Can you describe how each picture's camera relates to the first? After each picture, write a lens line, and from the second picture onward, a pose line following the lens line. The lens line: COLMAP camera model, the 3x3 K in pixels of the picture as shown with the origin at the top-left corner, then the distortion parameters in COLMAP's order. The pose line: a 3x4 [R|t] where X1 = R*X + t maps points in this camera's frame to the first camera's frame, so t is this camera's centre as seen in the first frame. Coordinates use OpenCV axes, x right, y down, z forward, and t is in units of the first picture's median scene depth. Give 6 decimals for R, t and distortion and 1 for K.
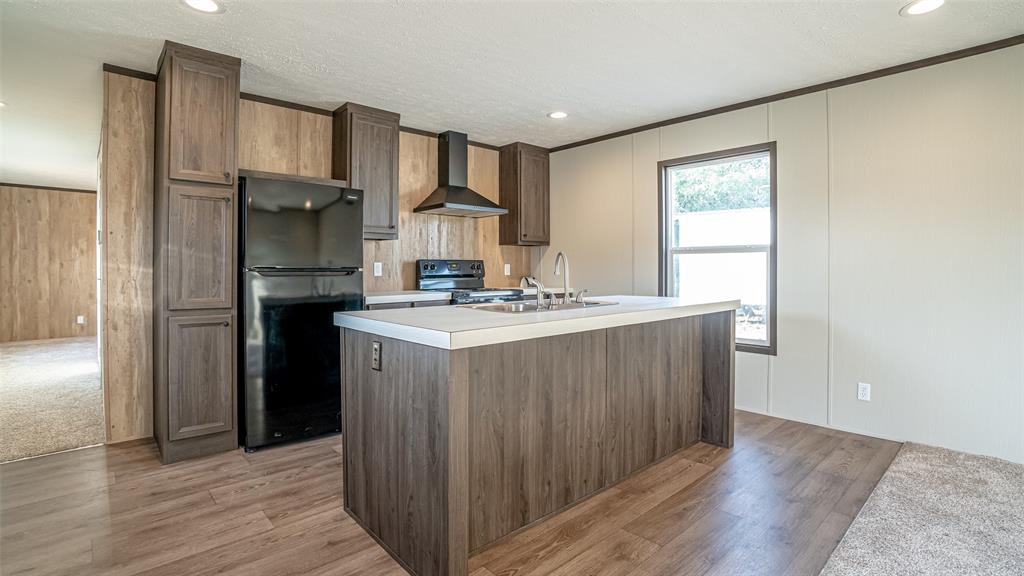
lens RADIAL K [[479.5, 0, 509.6], [0, 479.5, 269.8], [0, 0, 1]] dist [-0.068093, 0.028131]
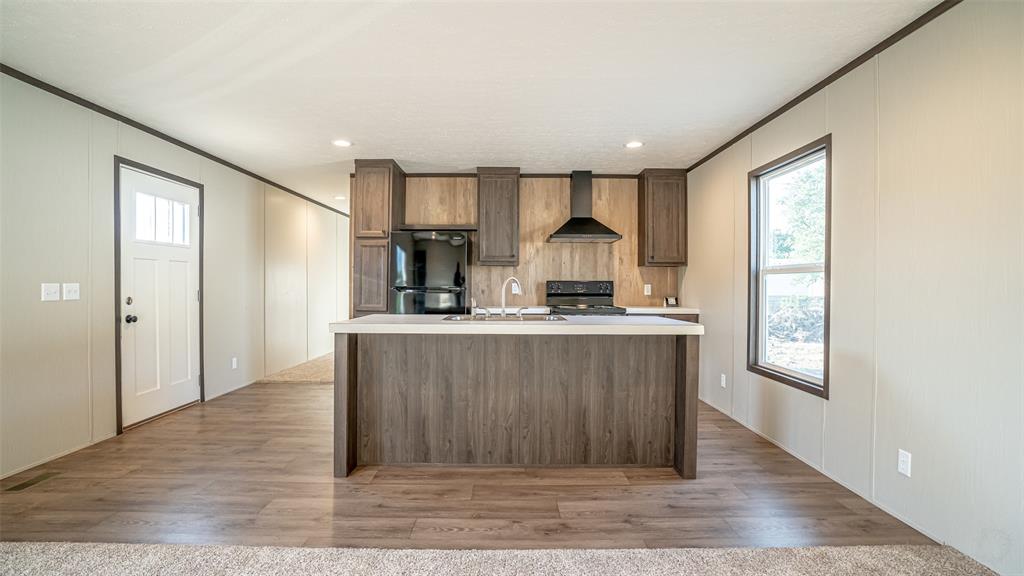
lens RADIAL K [[470.9, 0, 511.0], [0, 470.9, 287.4], [0, 0, 1]] dist [-0.068941, 0.026069]
pose [[0.743838, 0.008317, -0.668308, 0.634482], [-0.007836, 0.999962, 0.003722, -0.009403], [0.668314, 0.002468, 0.743875, 0.044999]]
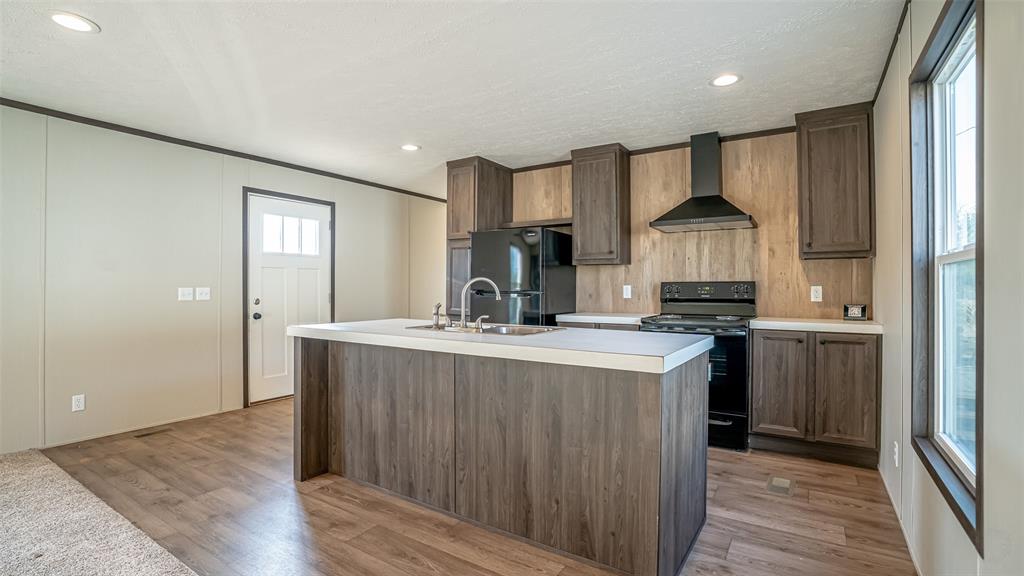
lens RADIAL K [[470.9, 0, 511.0], [0, 470.9, 287.4], [0, 0, 1]] dist [-0.068941, 0.026069]
pose [[0.254602, 0.001247, -0.967045, 0.736058], [-0.004103, 0.999992, 0.000209, -0.011223], [0.967037, 0.003915, 0.254605, 0.542494]]
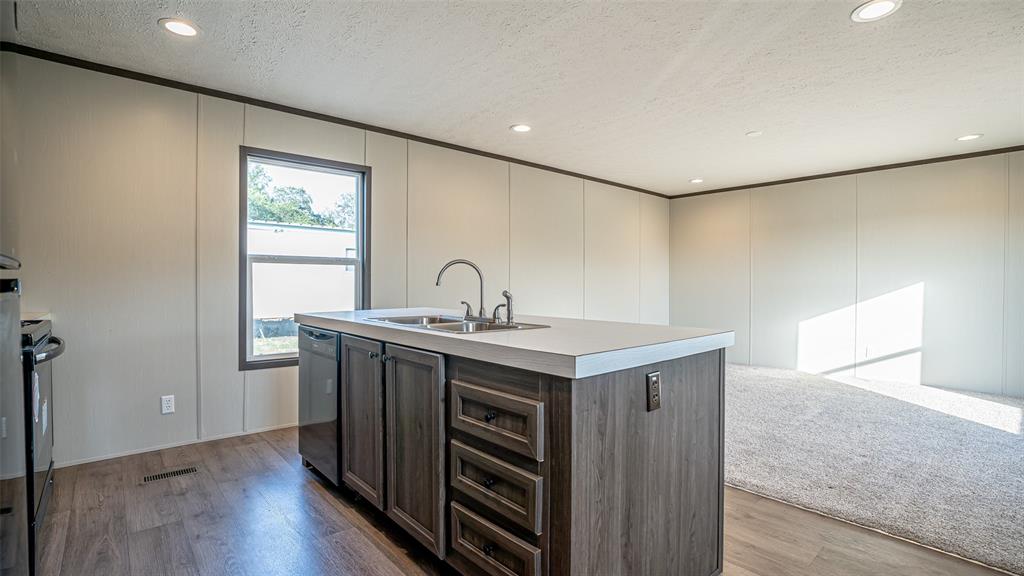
lens RADIAL K [[470.9, 0, 511.0], [0, 470.9, 287.4], [0, 0, 1]] dist [-0.068941, 0.026069]
pose [[0.011476, -0.003279, 0.999929, -0.508182], [-0.001829, 0.999993, 0.003300, 0.007199], [-0.999932, -0.001867, 0.011470, 0.604692]]
